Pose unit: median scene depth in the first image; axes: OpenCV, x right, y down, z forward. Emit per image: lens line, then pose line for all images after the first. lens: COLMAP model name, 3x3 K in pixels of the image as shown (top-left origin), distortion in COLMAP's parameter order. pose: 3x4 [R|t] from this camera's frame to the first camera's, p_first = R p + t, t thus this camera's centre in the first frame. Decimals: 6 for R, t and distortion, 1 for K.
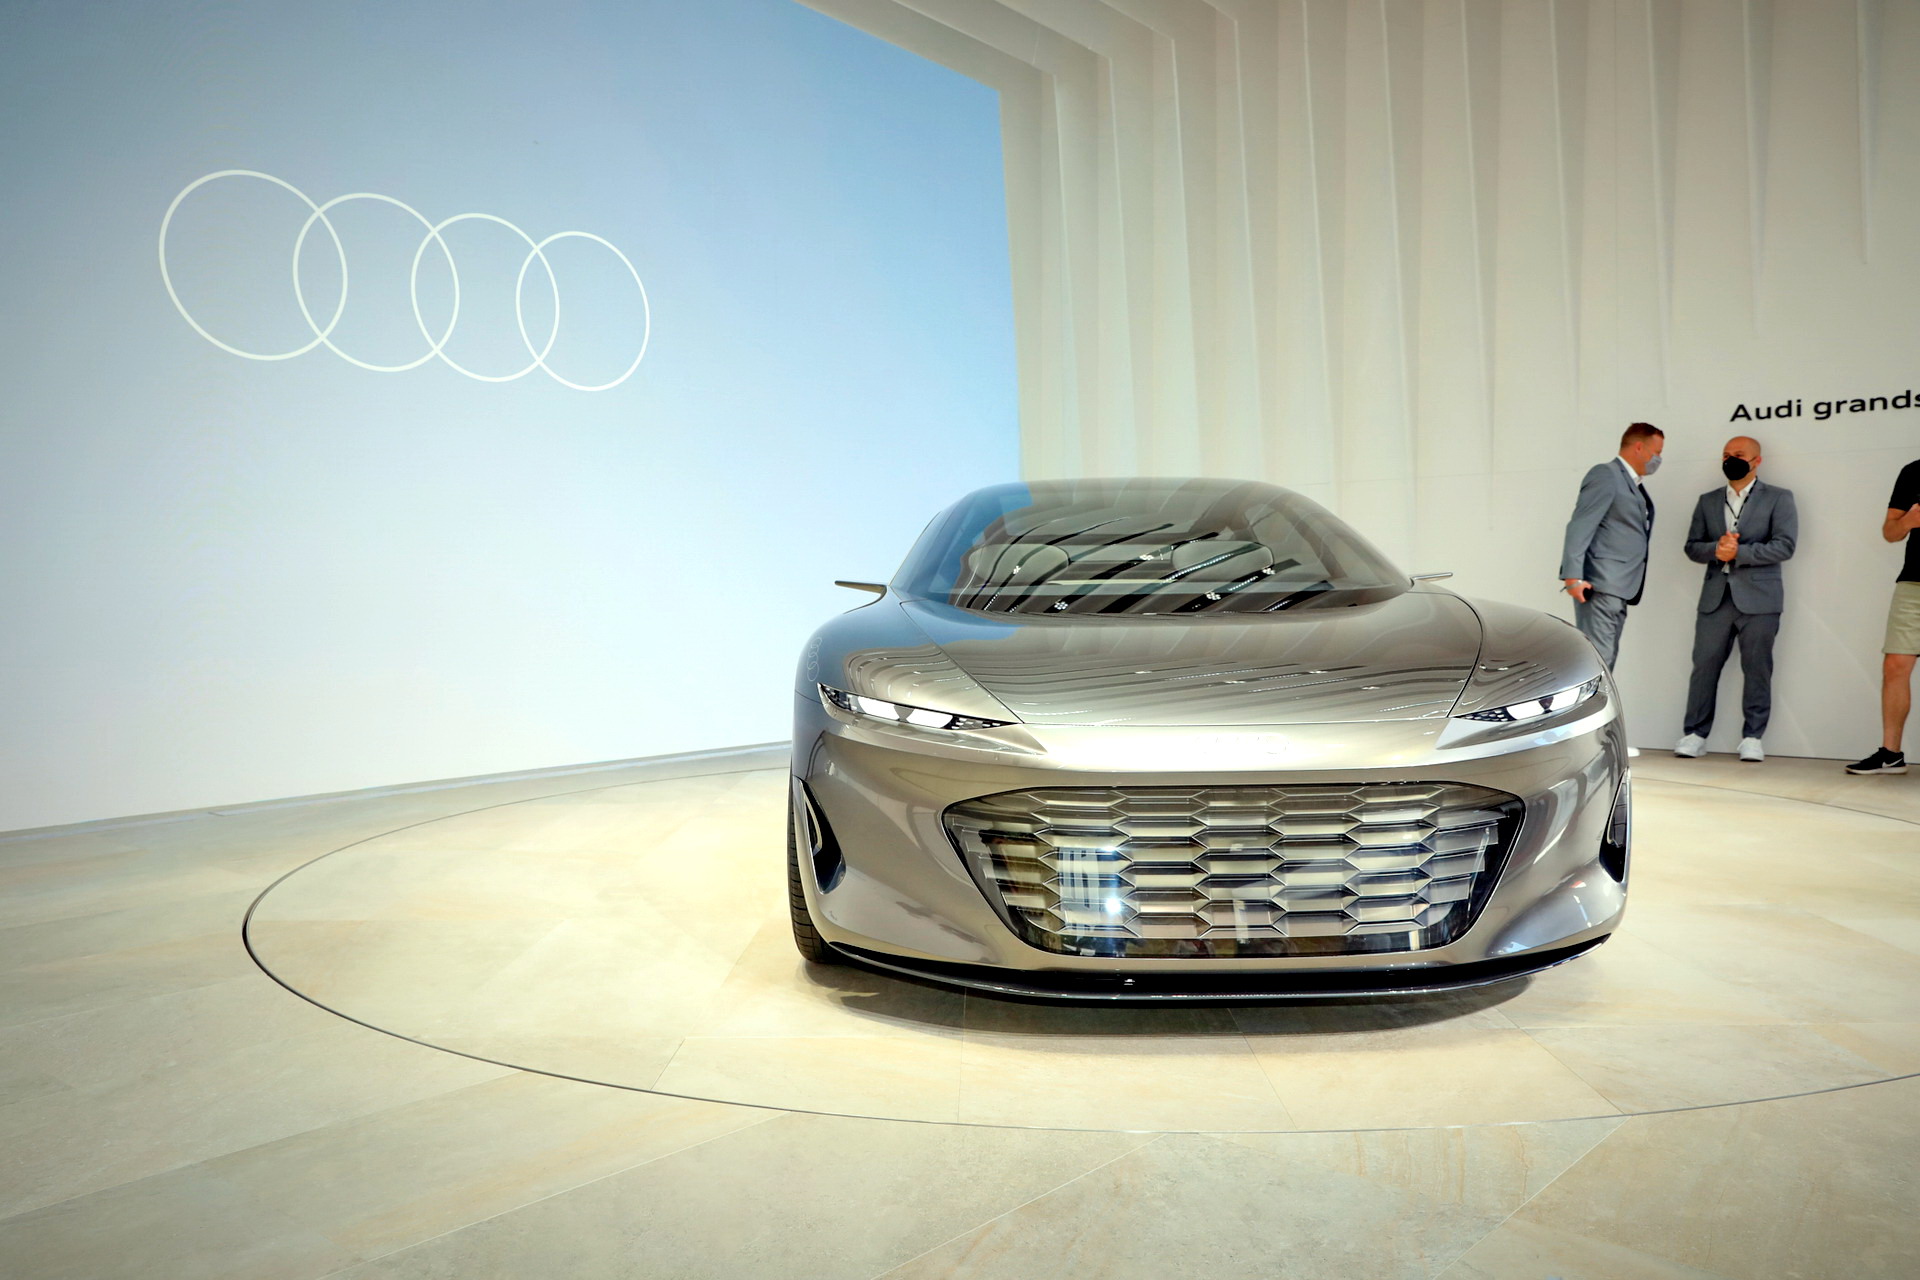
lens RADIAL K [[1623.6, 0, 954.3], [0, 1623.6, 588.0], [0, 0, 1]] dist [-0.136248, 0.216031]
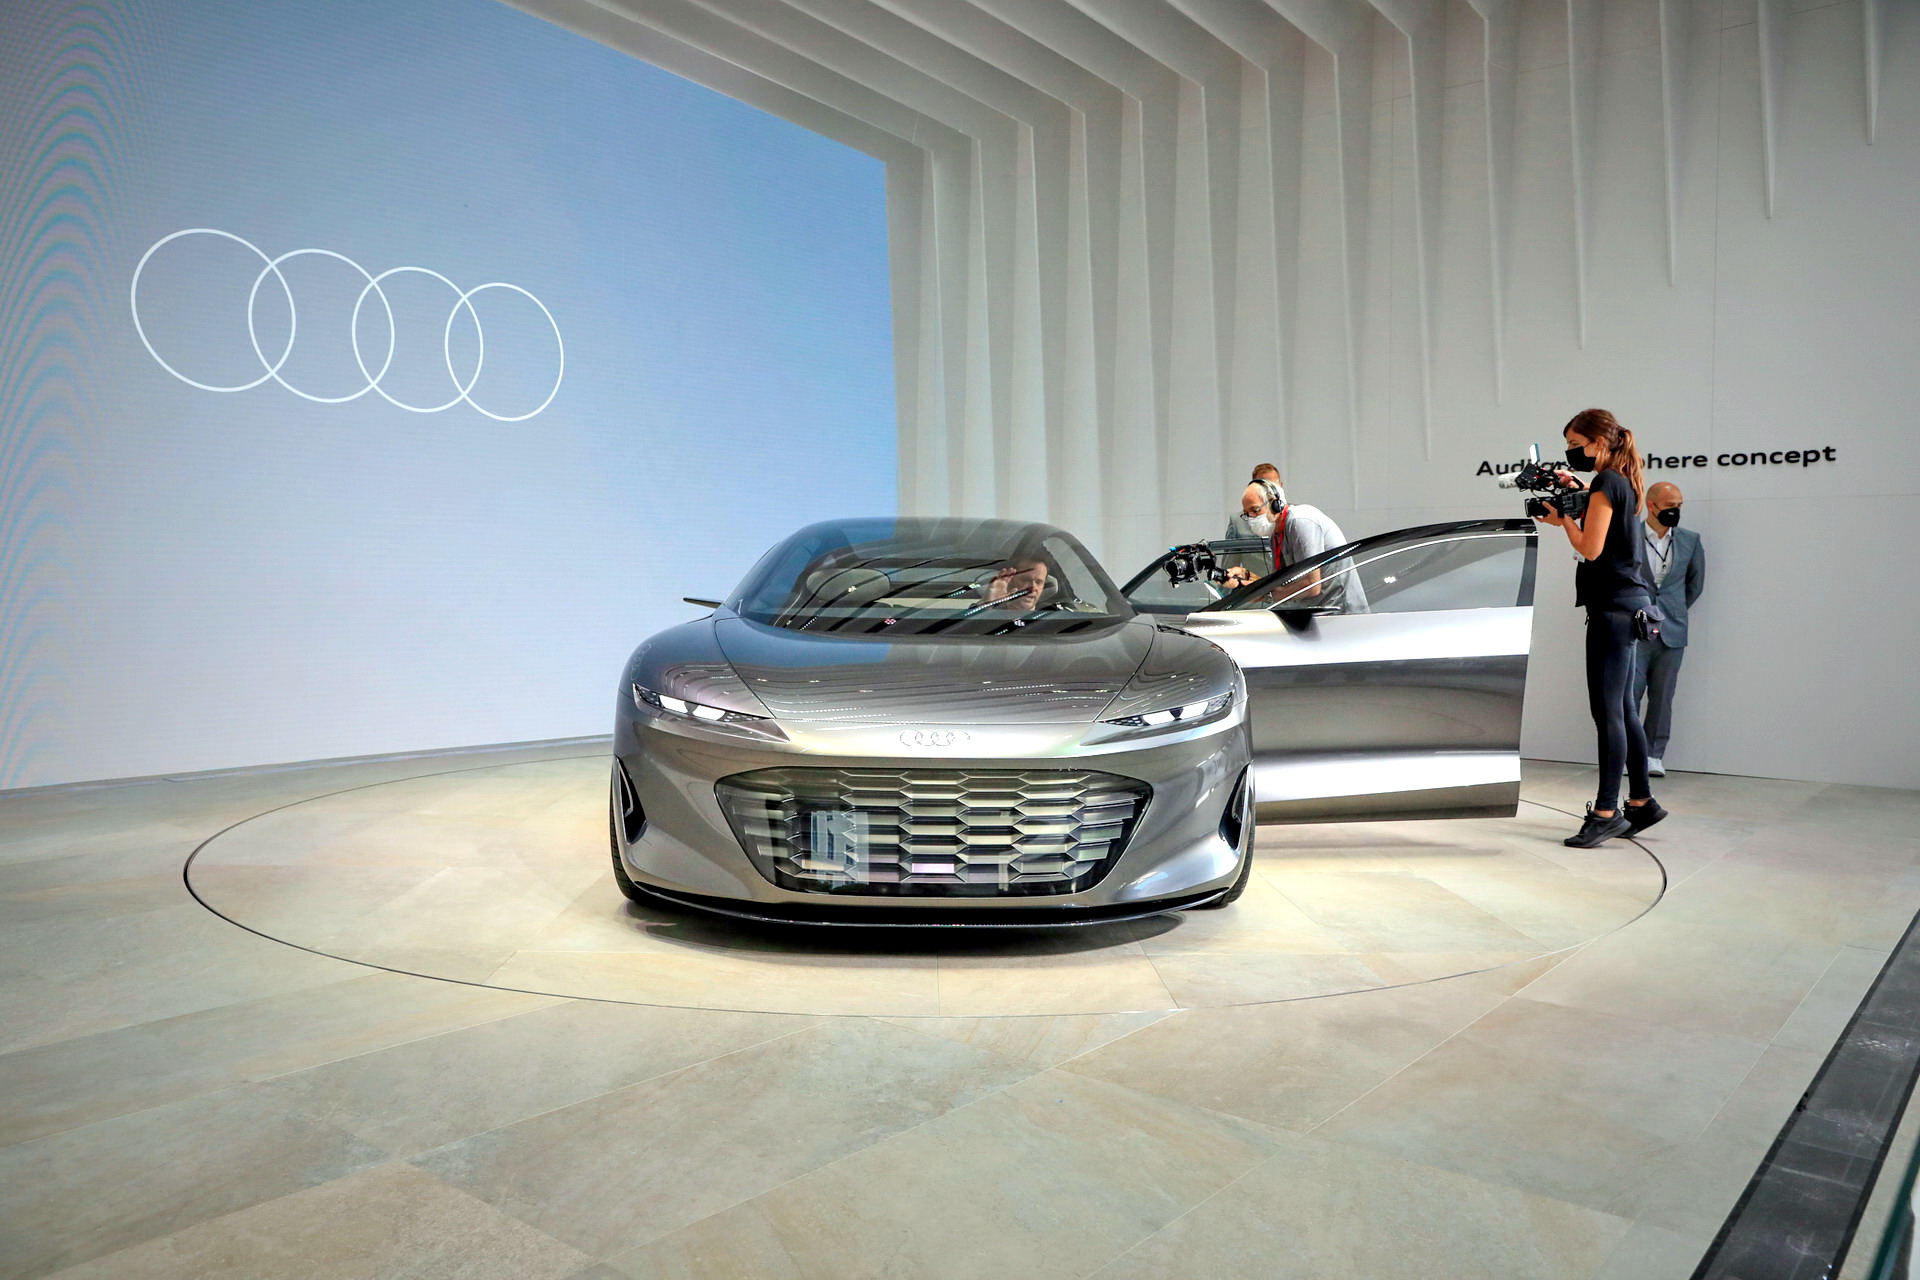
lens RADIAL K [[1554.5, 0, 958.3], [0, 1554.5, 643.4], [0, 0, 1]] dist [-0.089118, 0.127874]
pose [[0.999339, 0.024180, 0.027145, 0.152988], [-0.024931, 0.999306, 0.027690, -0.015893], [-0.026457, -0.028348, 0.999248, -0.265008]]
